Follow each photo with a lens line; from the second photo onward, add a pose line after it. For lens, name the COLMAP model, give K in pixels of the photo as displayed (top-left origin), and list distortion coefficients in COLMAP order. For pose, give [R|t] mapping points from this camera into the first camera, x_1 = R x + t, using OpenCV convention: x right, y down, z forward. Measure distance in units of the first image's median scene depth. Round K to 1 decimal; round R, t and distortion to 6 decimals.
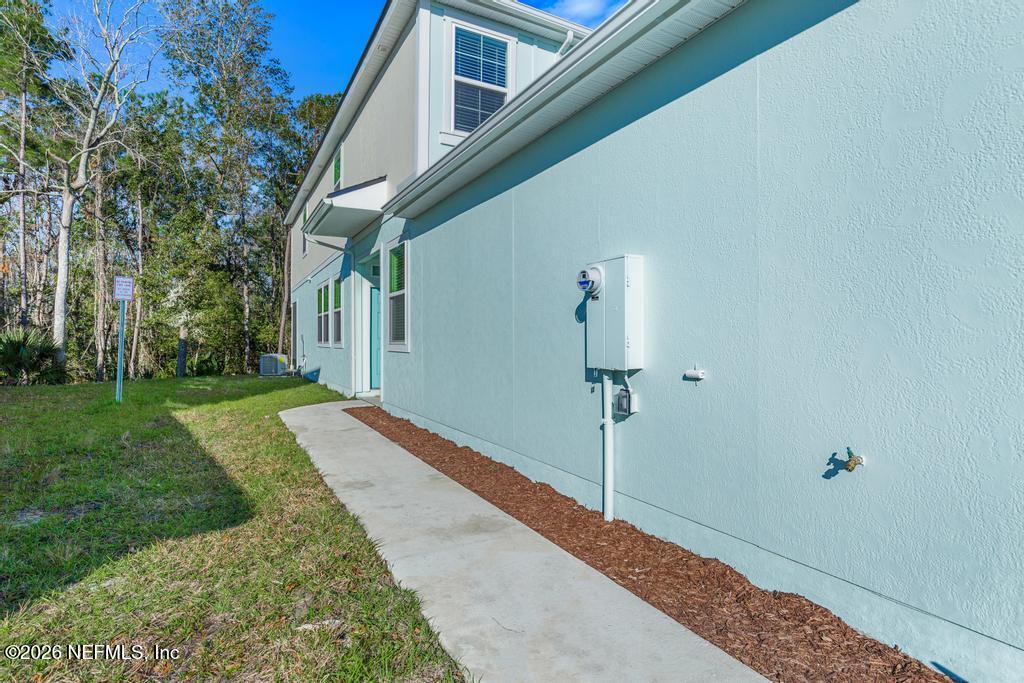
lens RADIAL K [[525.0, 0, 508.0], [0, 525.0, 350.8], [0, 0, 1]] dist [0.001163, -0.000985]
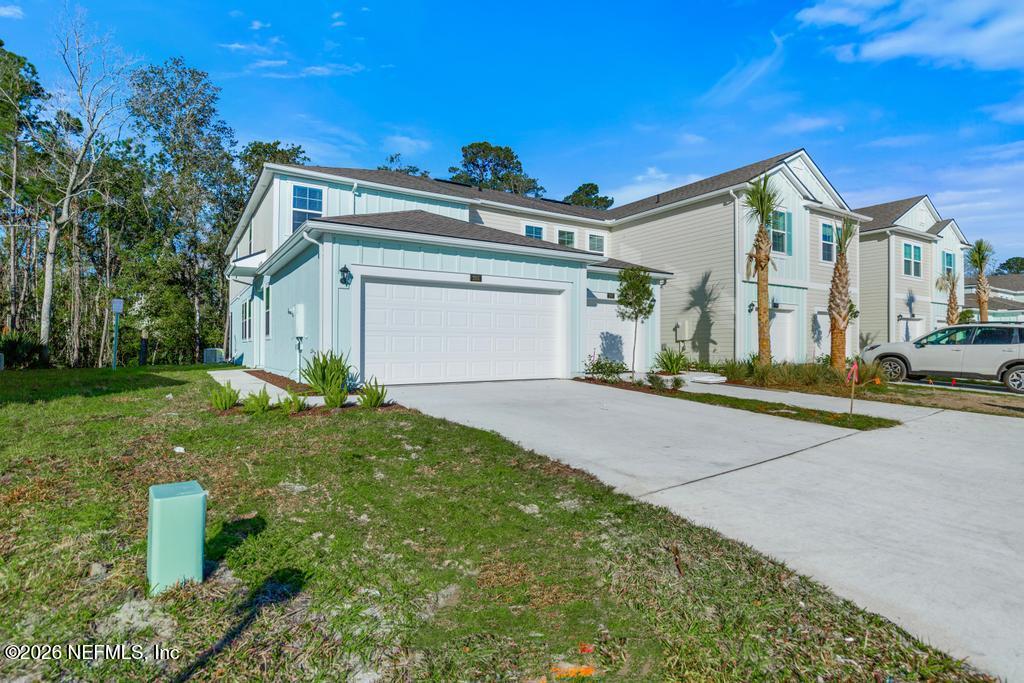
lens RADIAL K [[522.0, 0, 513.2], [0, 522.0, 349.2], [0, 0, 1]] dist [0.001866, 0.000112]
pose [[0.997249, -0.001180, 0.074120, 0.190005], [0.002359, 0.999872, -0.015816, 0.024128], [-0.074092, 0.015947, 0.997124, -0.350347]]
